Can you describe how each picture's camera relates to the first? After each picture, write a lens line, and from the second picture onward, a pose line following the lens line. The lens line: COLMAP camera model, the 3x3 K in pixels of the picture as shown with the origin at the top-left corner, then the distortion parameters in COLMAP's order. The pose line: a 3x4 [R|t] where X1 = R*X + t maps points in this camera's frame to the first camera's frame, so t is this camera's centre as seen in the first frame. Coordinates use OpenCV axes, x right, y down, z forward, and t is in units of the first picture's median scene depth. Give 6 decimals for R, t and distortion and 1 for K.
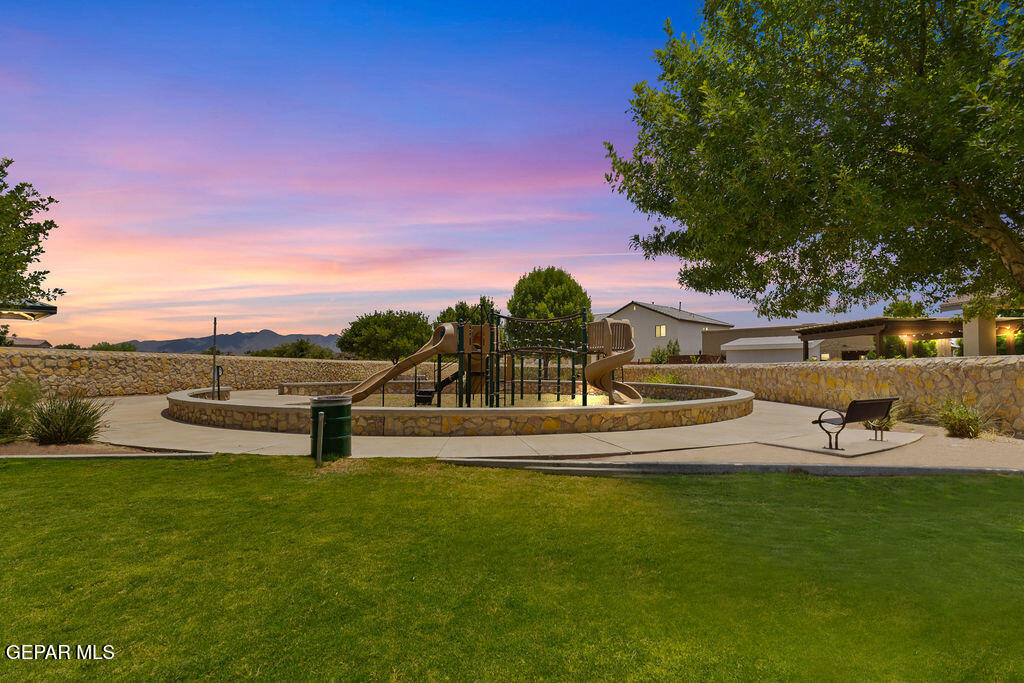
lens RADIAL K [[474.2, 0, 510.4], [0, 474.2, 363.0], [0, 0, 1]] dist [-0.000527, 0.000066]
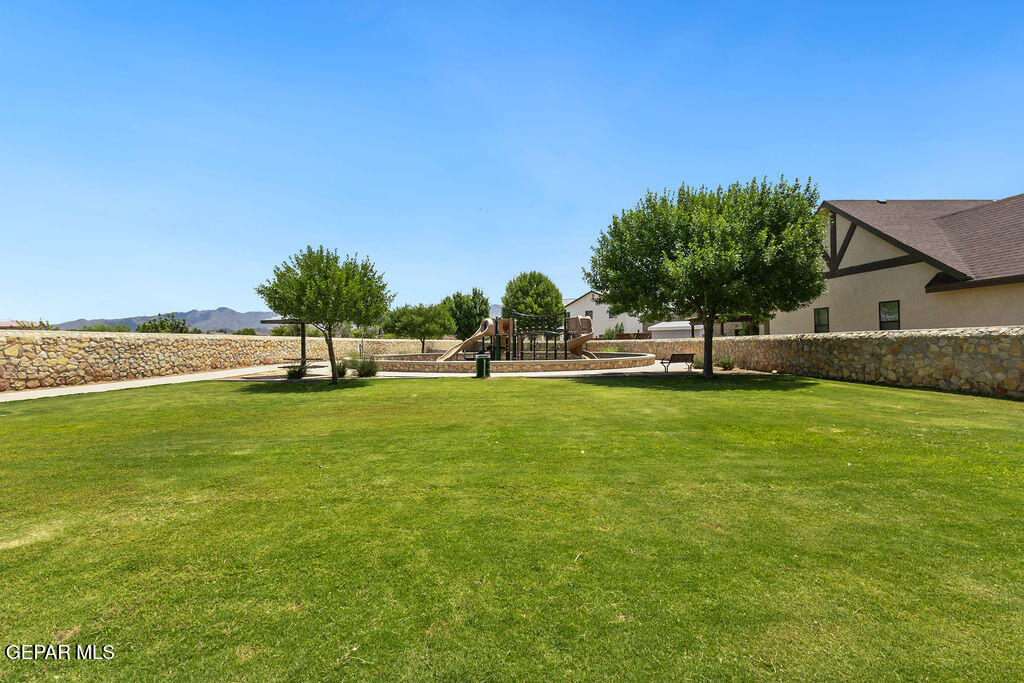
lens RADIAL K [[478.6, 0, 512.0], [0, 478.6, 341.5], [0, 0, 1]] dist [0.000089, -0.000014]
pose [[0.996007, -0.011774, 0.088496, -0.119988], [0.011263, 0.999917, 0.006274, -0.005162], [-0.088563, -0.005252, 0.996057, -0.454037]]
